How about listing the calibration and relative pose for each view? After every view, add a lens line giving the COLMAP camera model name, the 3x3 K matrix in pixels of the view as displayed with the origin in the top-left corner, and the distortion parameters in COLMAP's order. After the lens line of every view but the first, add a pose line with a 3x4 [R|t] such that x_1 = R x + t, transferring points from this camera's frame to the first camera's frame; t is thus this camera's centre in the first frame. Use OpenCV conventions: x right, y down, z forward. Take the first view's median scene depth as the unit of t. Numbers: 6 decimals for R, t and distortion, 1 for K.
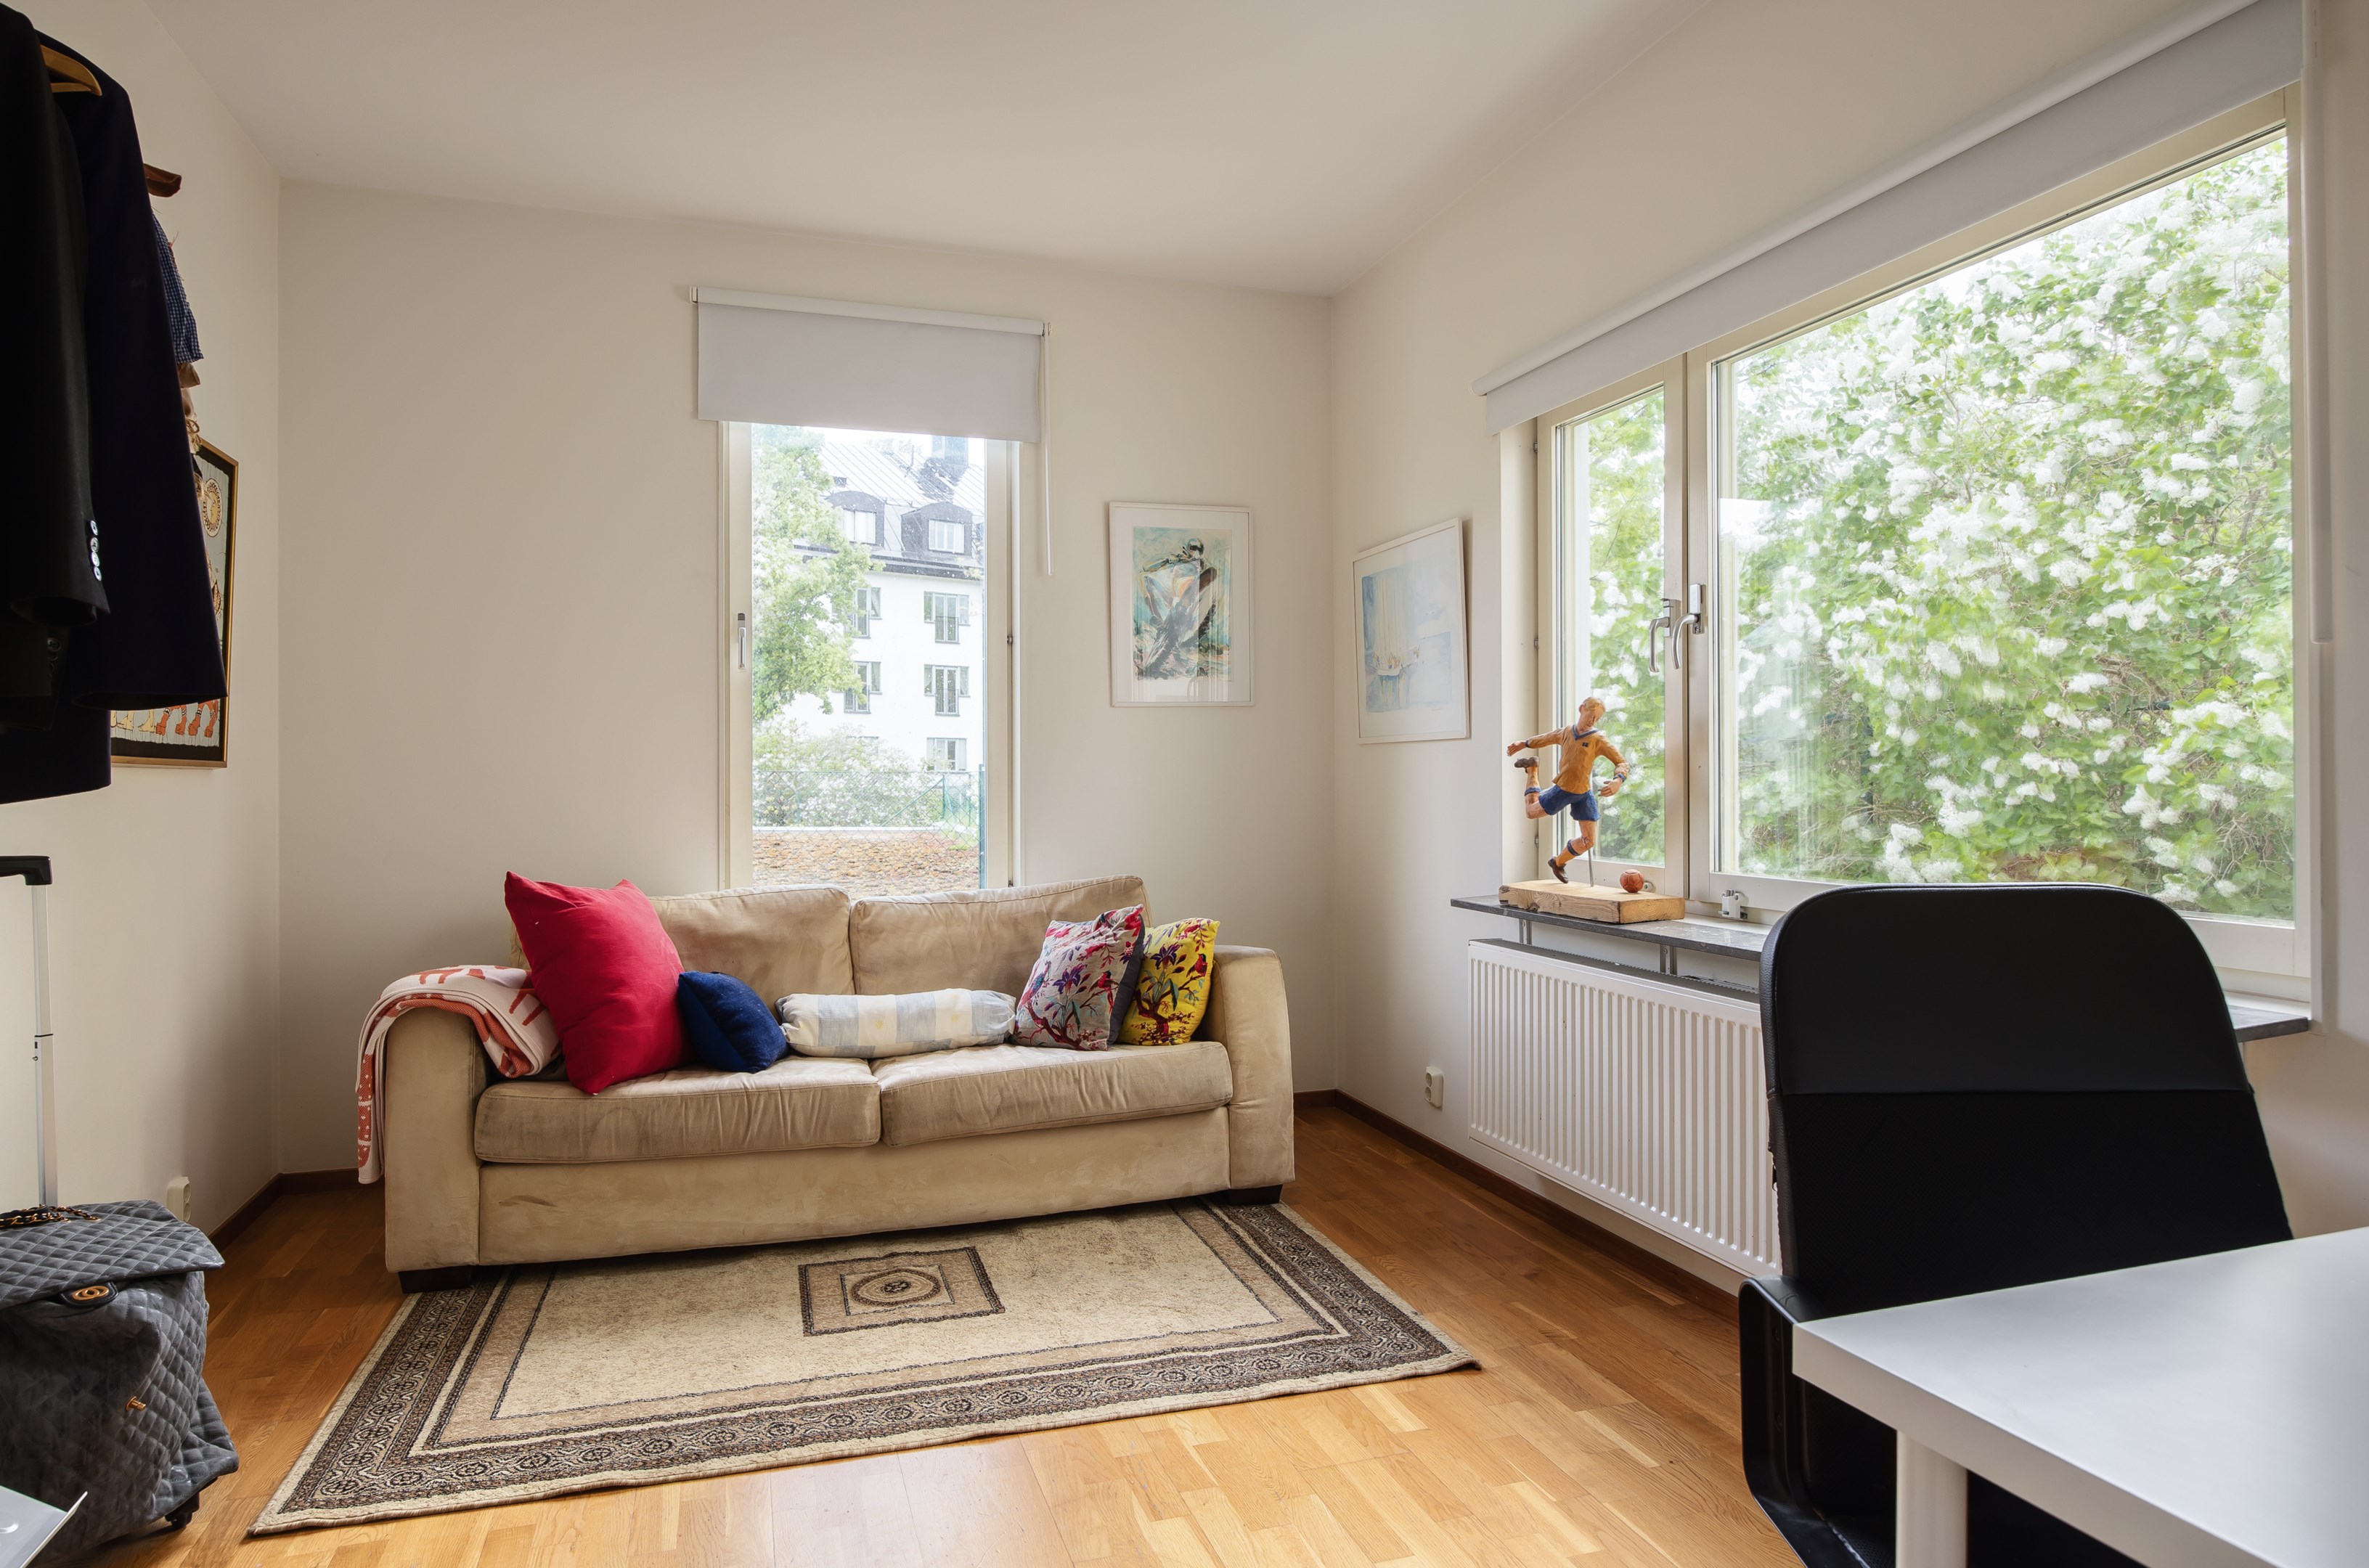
lens RADIAL K [[1416.5, 0, 1181.5], [0, 1416.5, 784.1], [0, 0, 1]] dist [-0.016270, 0.002302]
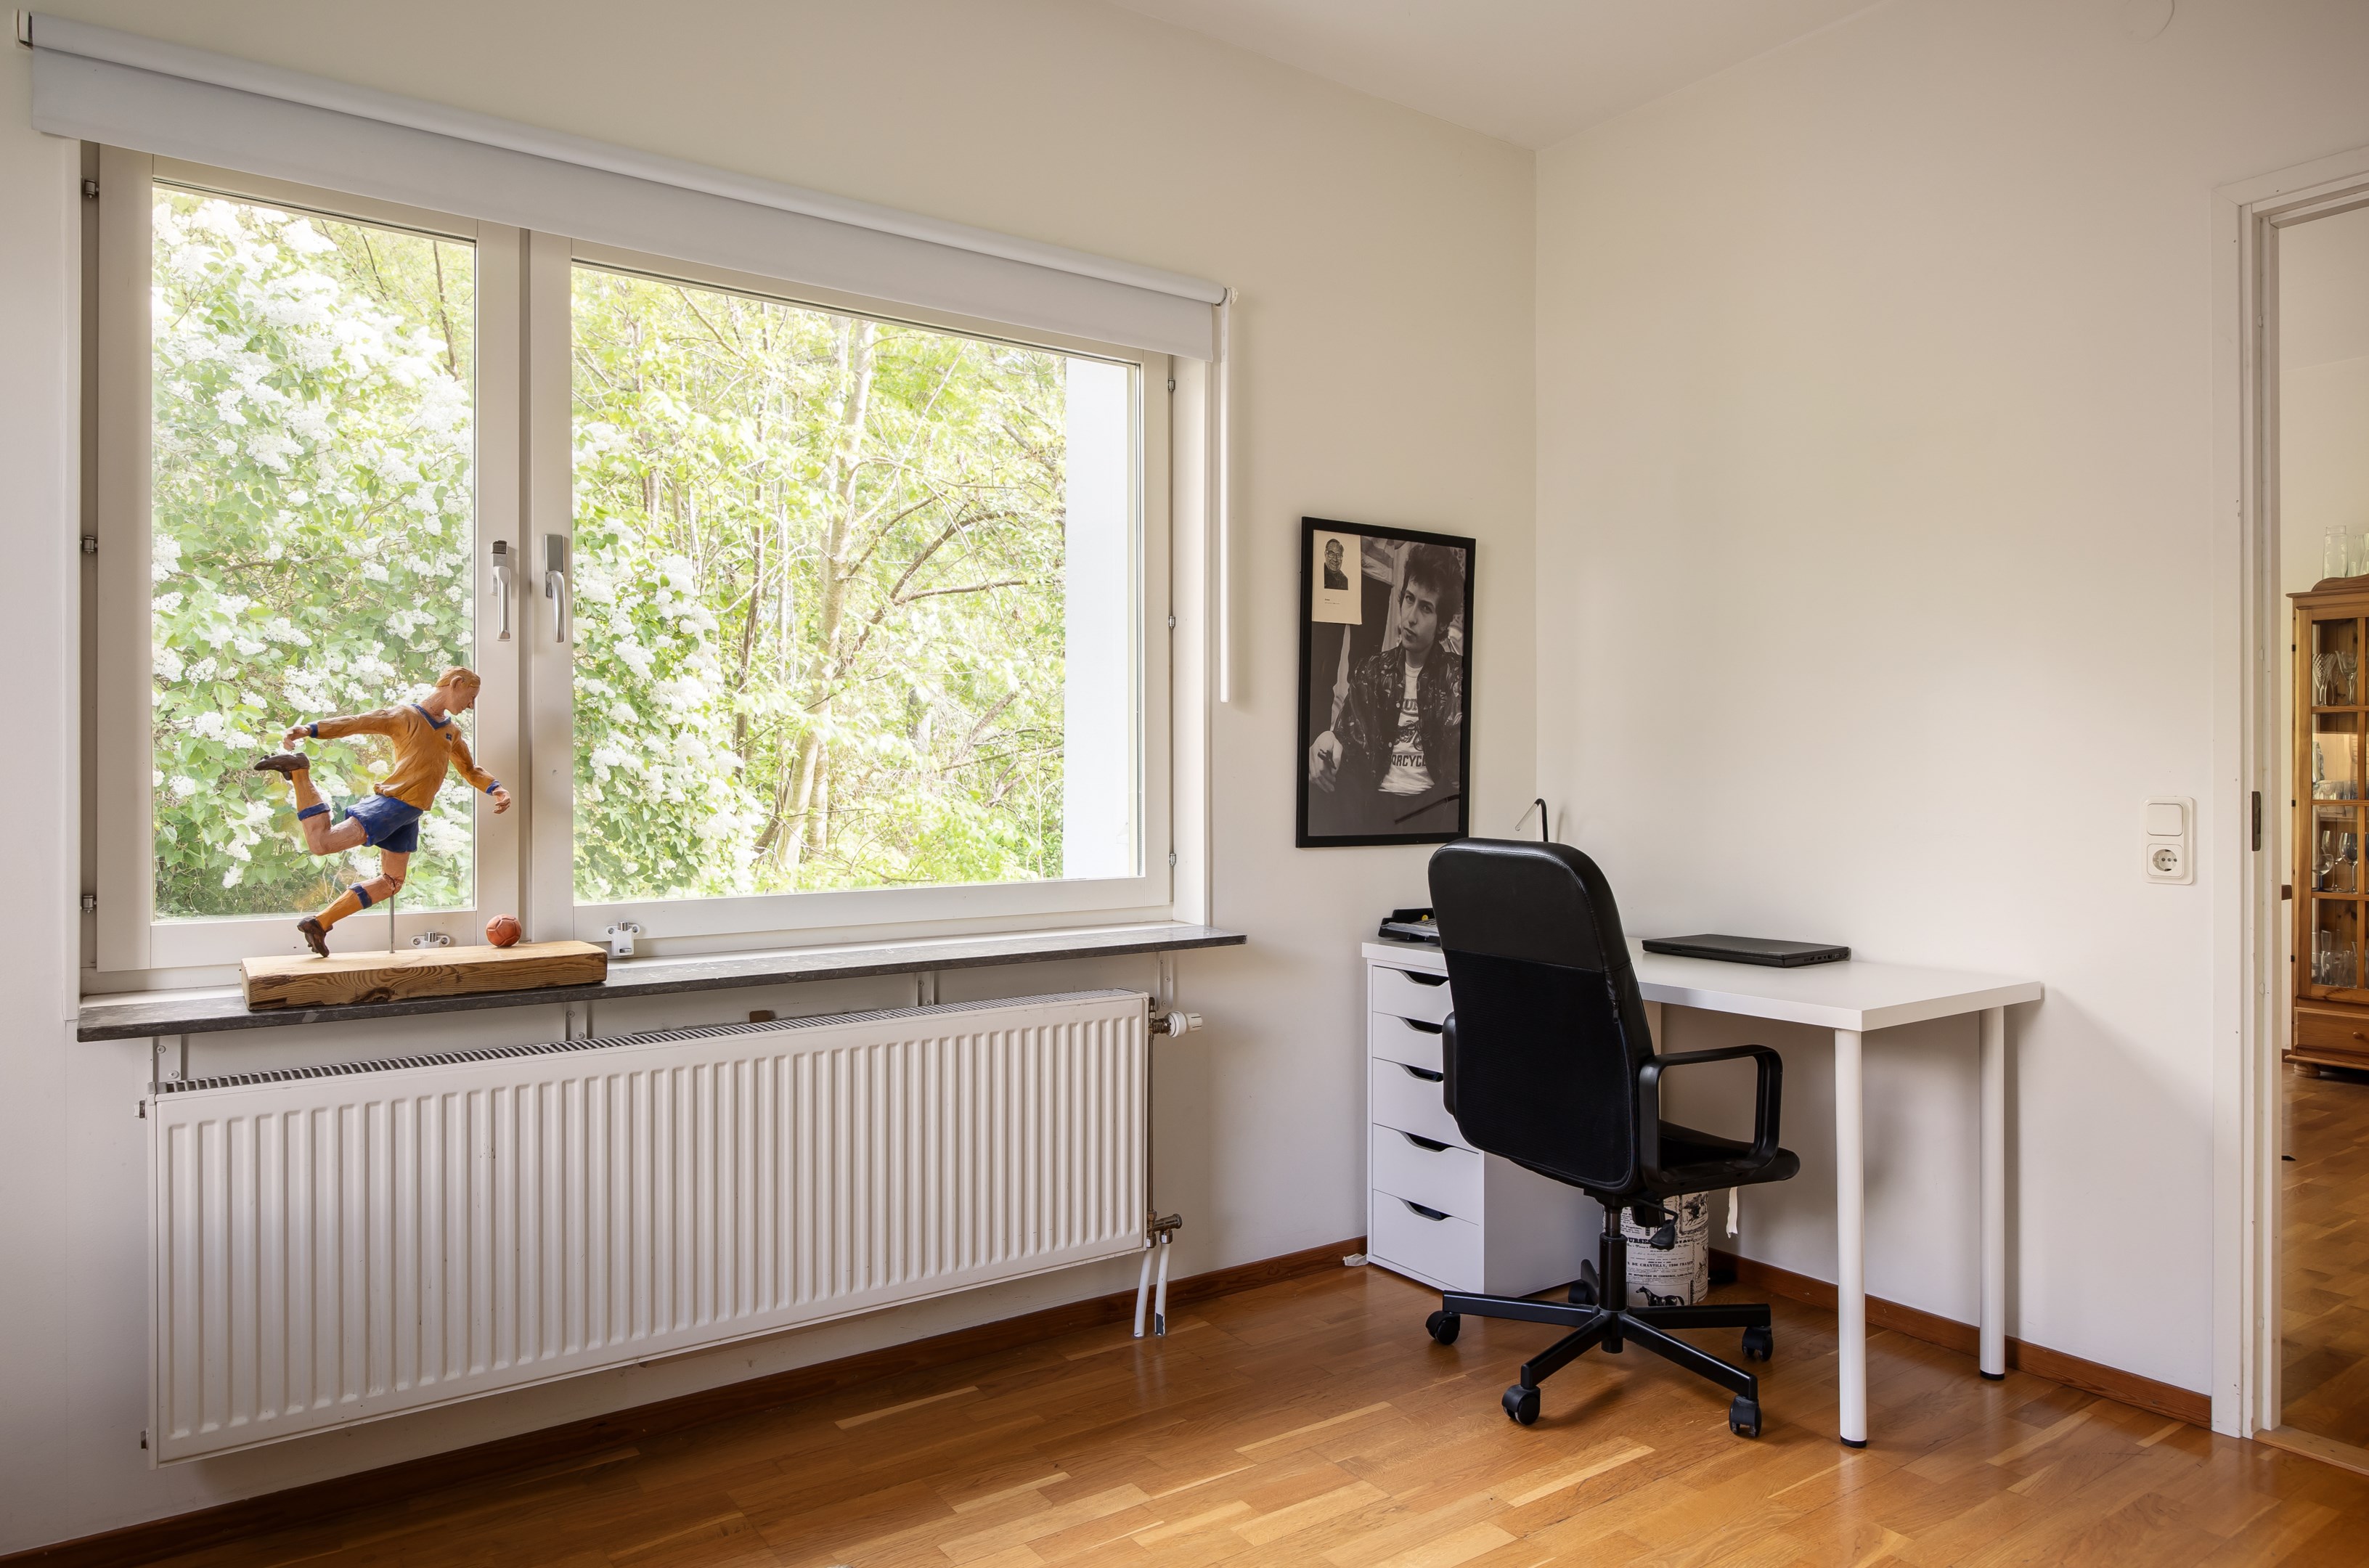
lens RADIAL K [[1503.9, 0, 1179.8], [0, 1503.9, 769.4], [0, 0, 1]] dist [-0.010108, 0.002319]
pose [[-0.300817, 0.011128, 0.953617, -0.489770], [0.013300, 0.999884, -0.007472, -0.002749], [-0.953589, 0.010436, -0.300930, 0.863338]]
